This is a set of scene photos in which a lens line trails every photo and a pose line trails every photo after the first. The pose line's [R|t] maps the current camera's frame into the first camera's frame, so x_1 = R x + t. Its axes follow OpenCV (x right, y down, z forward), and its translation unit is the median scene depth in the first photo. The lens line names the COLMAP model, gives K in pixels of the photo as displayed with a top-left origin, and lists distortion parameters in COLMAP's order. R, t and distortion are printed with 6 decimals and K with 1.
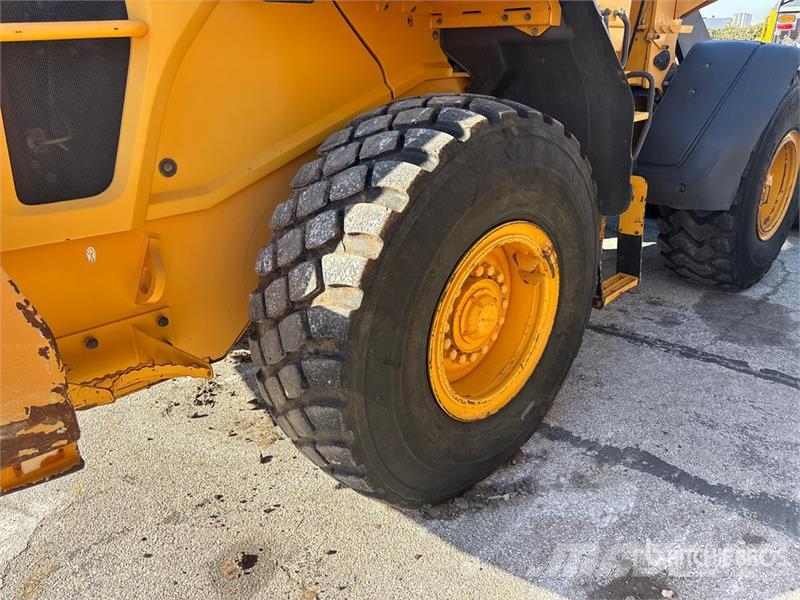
lens RADIAL K [[596.0, 0, 400.0], [0, 596.0, 300.0], [0, 0, 1]] dist [0.053344, -0.064992]
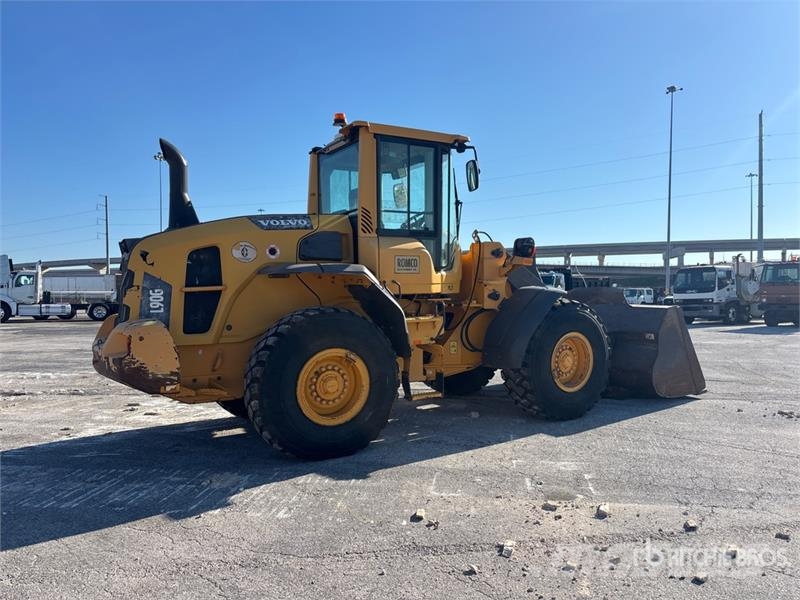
lens RADIAL K [[596.0, 0, 400.0], [0, 596.0, 300.0], [0, 0, 1]] dist [0.053344, -0.064992]
pose [[0.957686, -0.017285, -0.287295, 1.385615], [-0.094260, 0.924309, -0.369821, 0.726610], [0.271941, 0.381253, 0.883569, -1.598151]]
